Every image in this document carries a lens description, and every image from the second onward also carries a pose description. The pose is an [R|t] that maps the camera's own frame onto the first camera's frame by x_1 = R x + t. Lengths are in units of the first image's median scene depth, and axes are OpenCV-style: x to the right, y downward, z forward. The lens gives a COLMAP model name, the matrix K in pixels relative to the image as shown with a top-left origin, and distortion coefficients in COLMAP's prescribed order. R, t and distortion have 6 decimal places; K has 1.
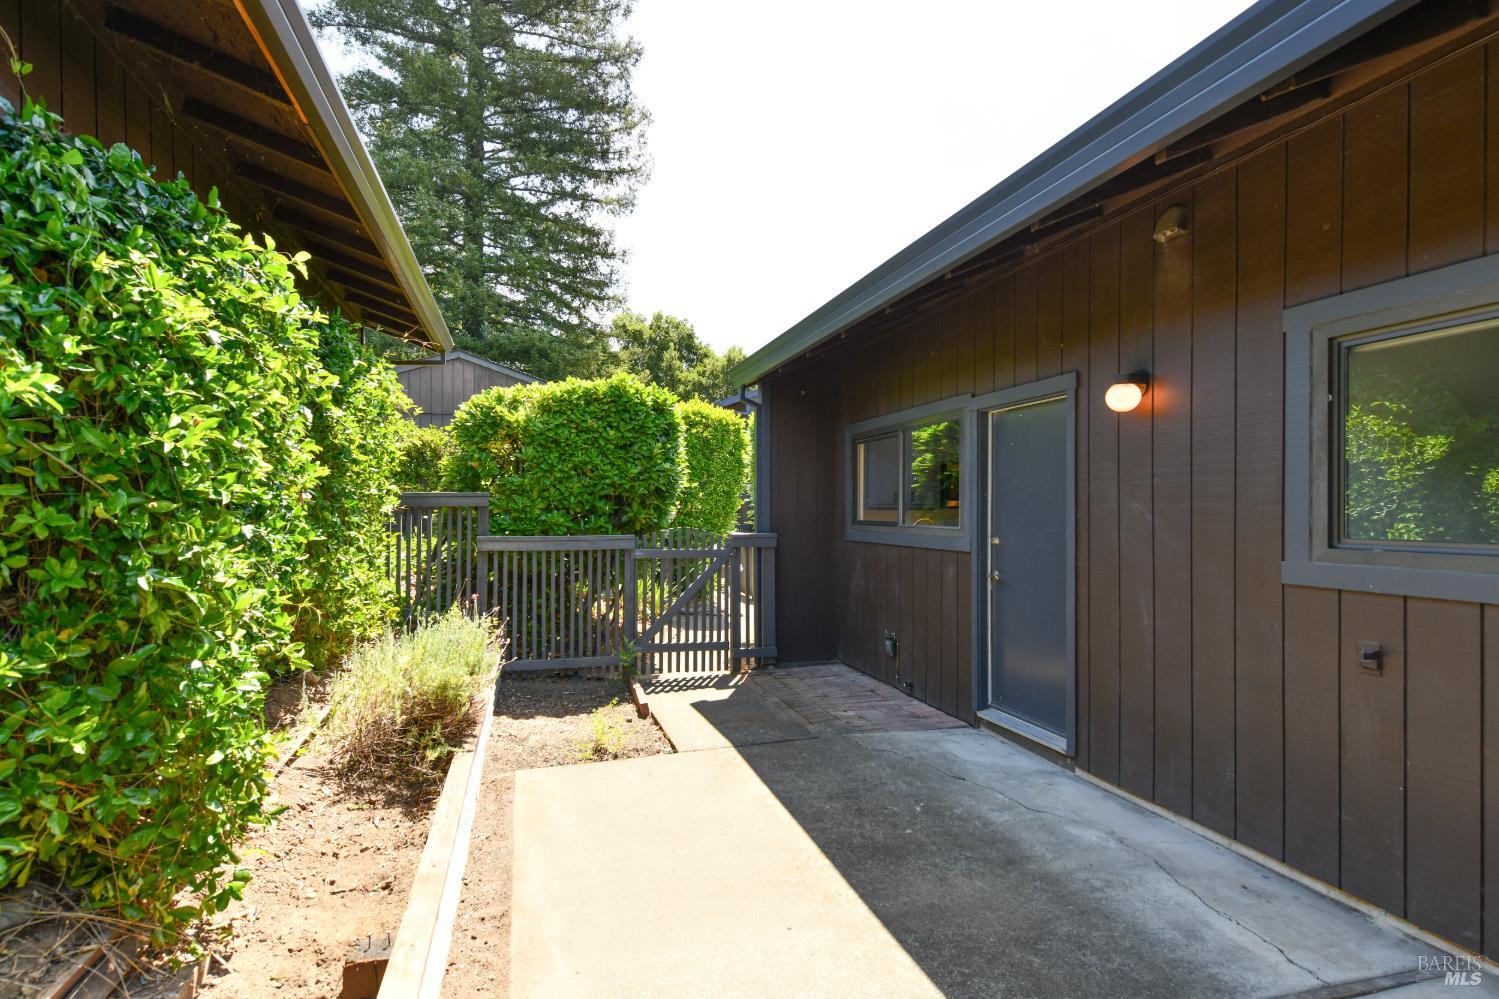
lens RADIAL K [[755.5, 0, 753.8], [0, 755.5, 505.5], [0, 0, 1]] dist [-0.002840, -0.000136]
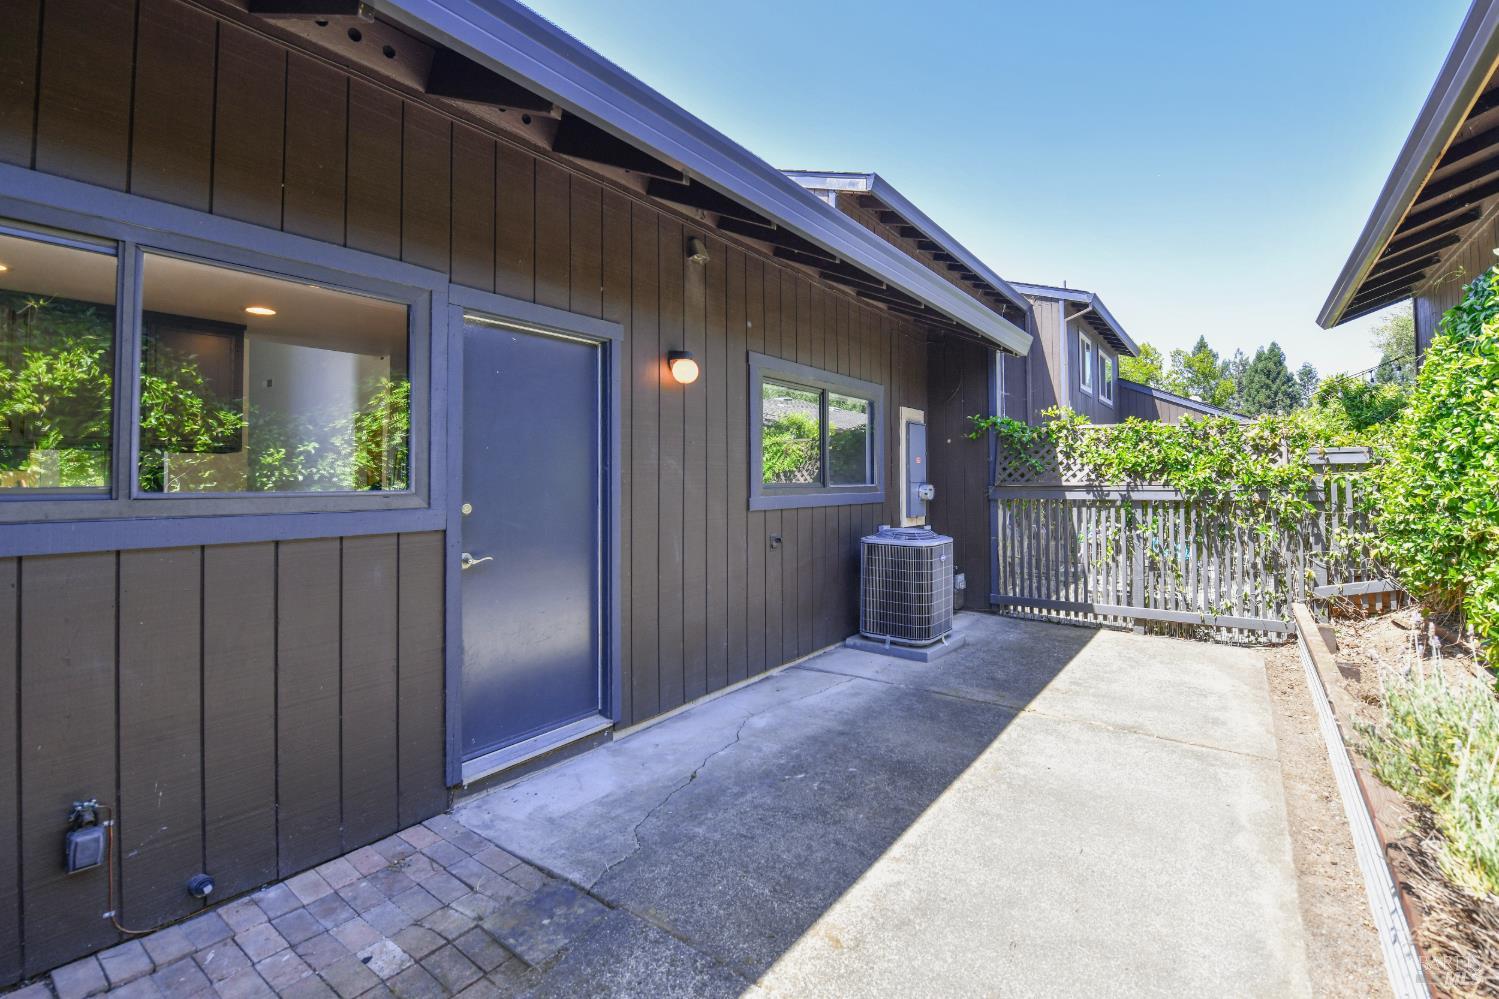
lens RADIAL K [[755.5, 0, 753.6], [0, 755.5, 498.7], [0, 0, 1]] dist [-0.002840, -0.000136]
pose [[-0.647713, -0.013144, 0.761771, -0.490256], [0.002022, 0.999818, 0.018971, 0.036884], [-0.761881, 0.013828, -0.647569, 1.751549]]
